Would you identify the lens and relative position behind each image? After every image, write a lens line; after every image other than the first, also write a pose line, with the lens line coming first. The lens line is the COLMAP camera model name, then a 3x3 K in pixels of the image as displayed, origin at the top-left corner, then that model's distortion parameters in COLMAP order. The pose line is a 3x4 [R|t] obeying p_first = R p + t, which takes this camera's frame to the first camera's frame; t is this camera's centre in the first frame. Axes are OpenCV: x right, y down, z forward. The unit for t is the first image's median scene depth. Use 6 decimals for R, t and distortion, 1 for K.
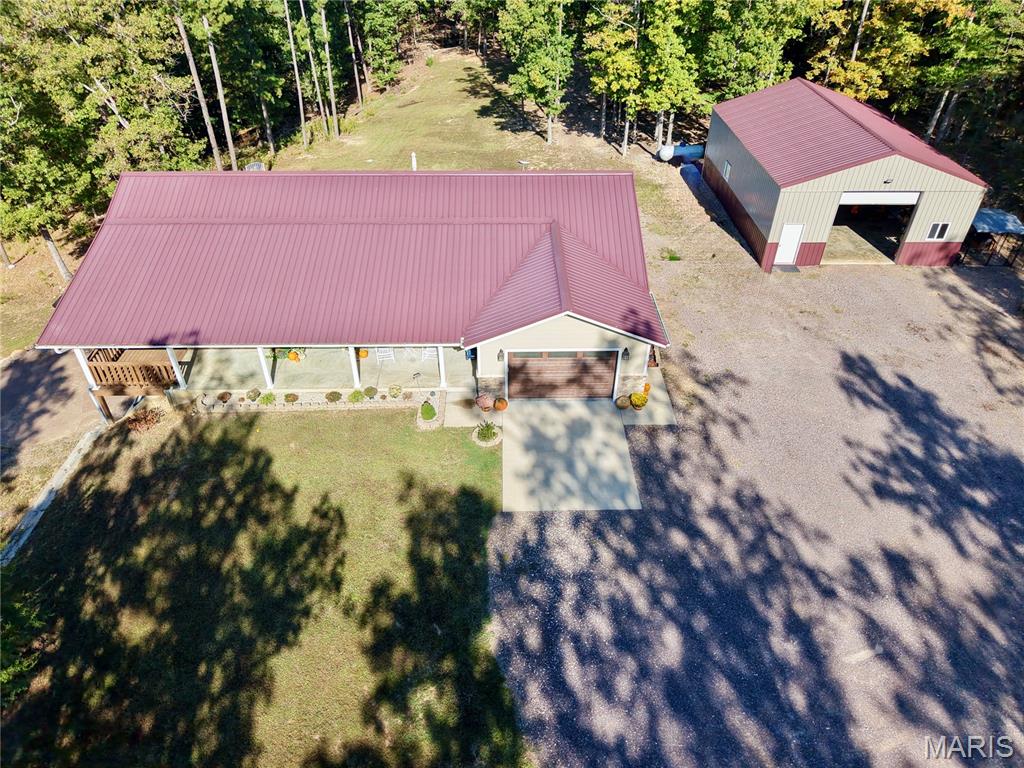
lens RADIAL K [[686.6, 0, 512.0], [0, 686.6, 384.0], [0, 0, 1]] dist [0.018901, -0.022886]
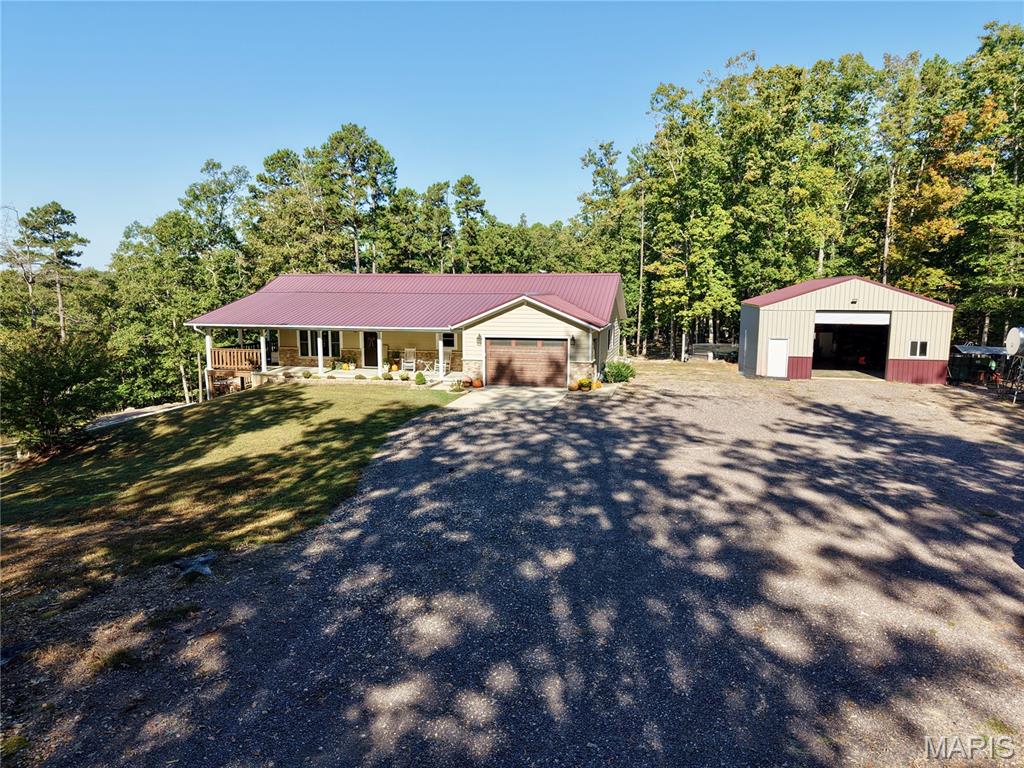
lens RADIAL K [[686.6, 0, 512.0], [0, 686.6, 384.0], [0, 0, 1]] dist [0.018901, -0.022886]
pose [[0.966354, 0.035723, -0.254723, 0.431545], [-0.158688, 0.862180, -0.481108, 0.742080], [0.202431, 0.505342, 0.838839, -0.056695]]
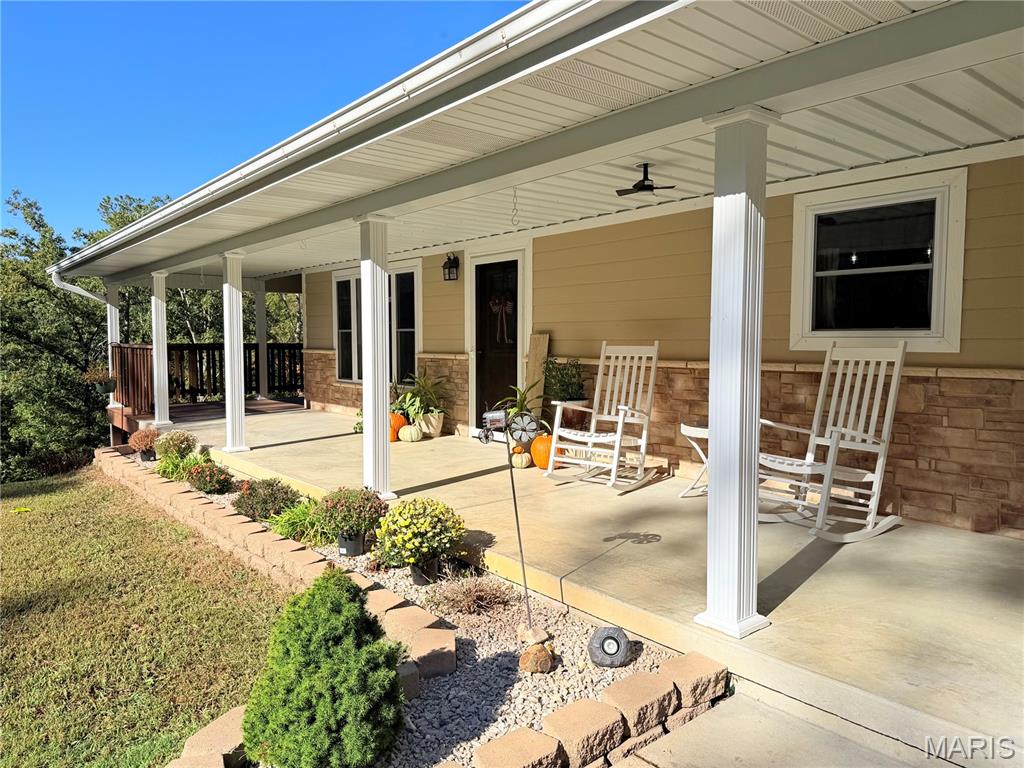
lens RADIAL K [[715.5, 0, 512.0], [0, 715.5, 384.0], [0, 0, 1]] dist [0.014501, -0.002399]
pose [[0.615296, 0.047768, -0.786847, -0.030309], [-0.485125, 0.809704, -0.330201, 0.038953], [0.621340, 0.584891, 0.521382, 1.074049]]
